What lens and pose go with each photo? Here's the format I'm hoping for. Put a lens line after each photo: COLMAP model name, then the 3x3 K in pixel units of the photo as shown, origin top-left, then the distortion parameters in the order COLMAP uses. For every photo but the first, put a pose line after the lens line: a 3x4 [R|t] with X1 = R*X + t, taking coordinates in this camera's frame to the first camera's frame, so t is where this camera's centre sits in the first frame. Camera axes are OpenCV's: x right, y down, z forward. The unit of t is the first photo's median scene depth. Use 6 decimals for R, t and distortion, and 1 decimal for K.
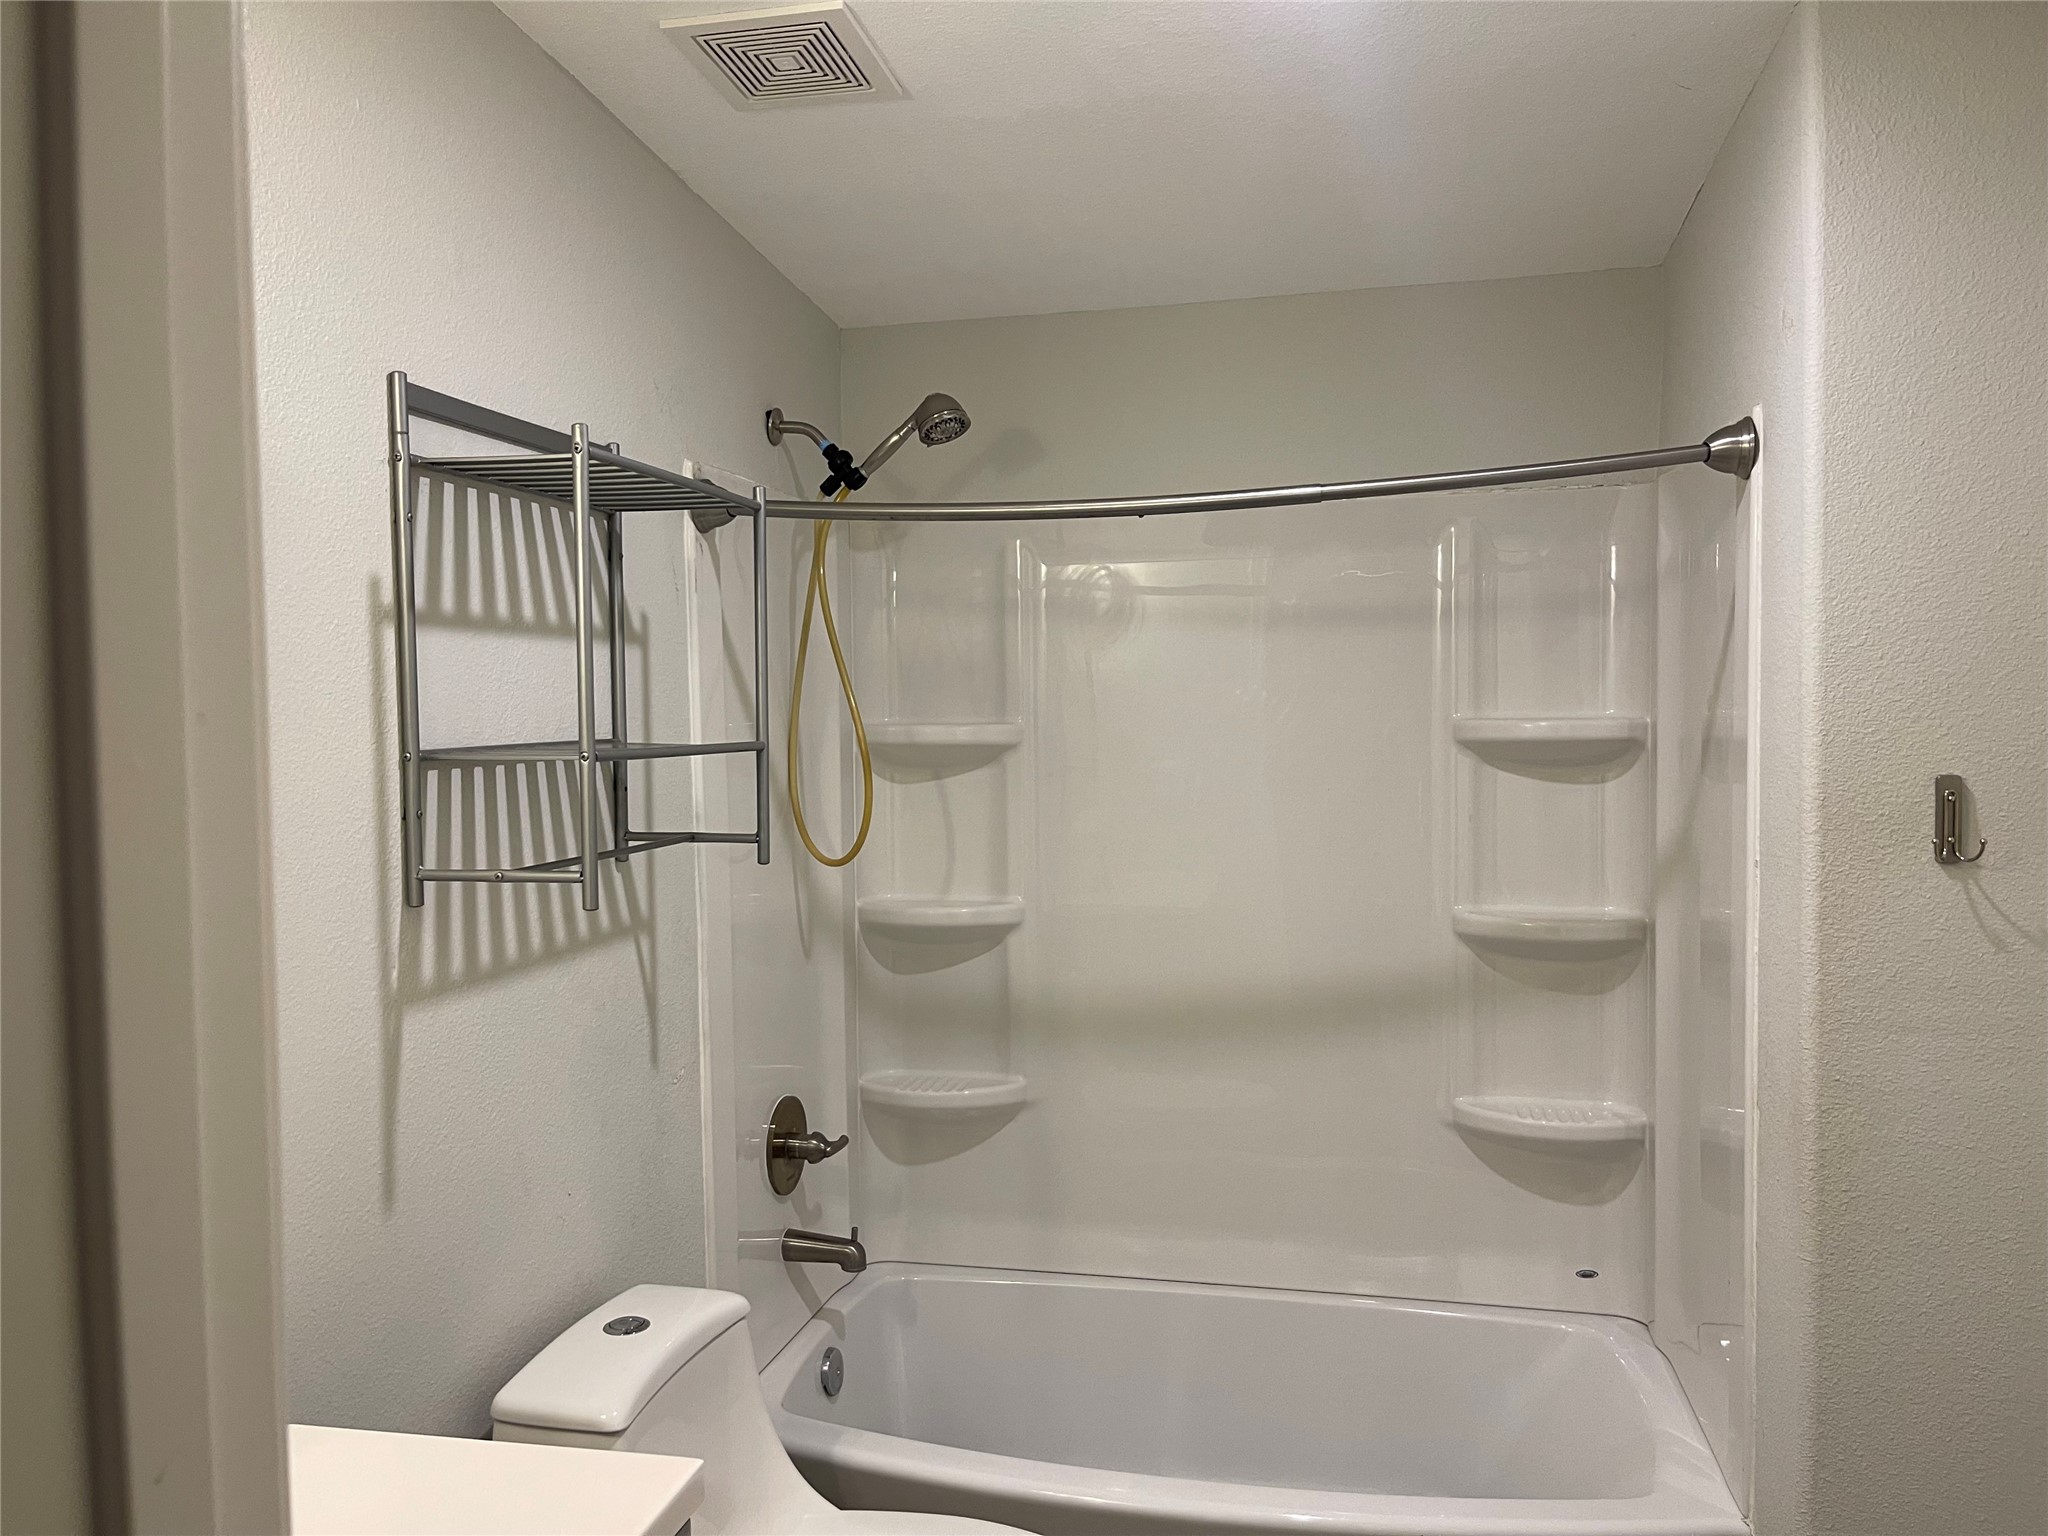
lens RADIAL K [[1519.4, 0, 1024.0], [0, 1519.4, 768.0], [0, 0, 1]] dist [0.037539, -0.057271]
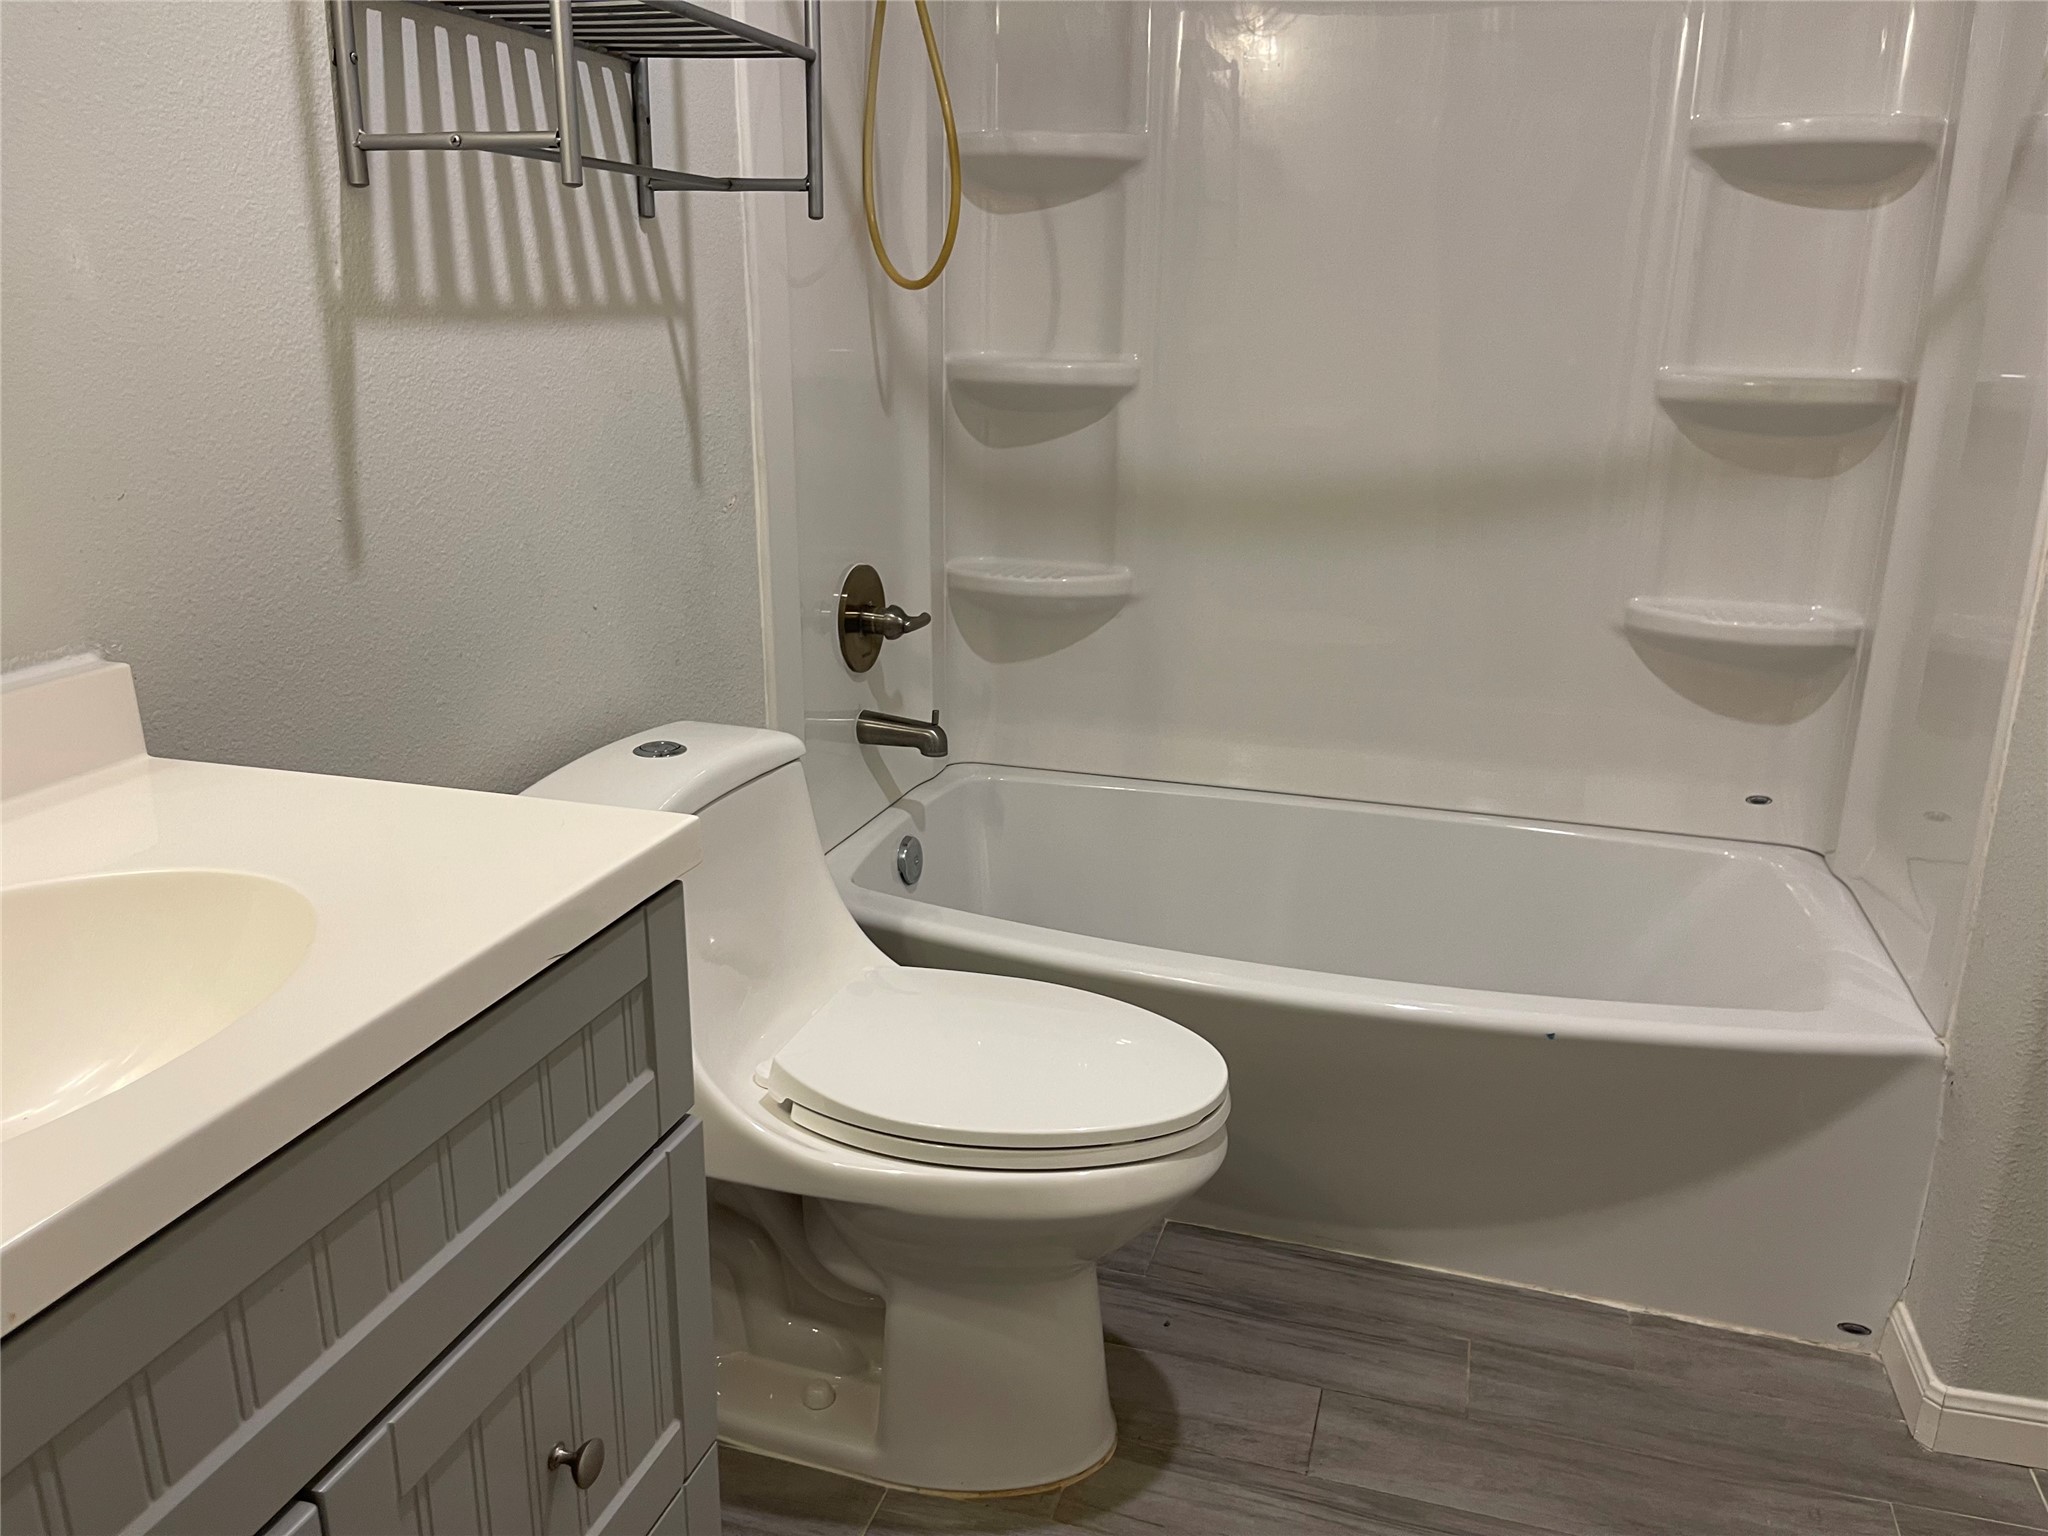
lens RADIAL K [[1519.4, 0, 1024.0], [0, 1519.4, 768.0], [0, 0, 1]] dist [0.037539, -0.057271]
pose [[0.996446, 0.046566, -0.070189, 0.006527], [-0.027770, 0.968317, 0.248177, 0.108110], [0.079522, -0.245346, 0.966169, 0.120605]]
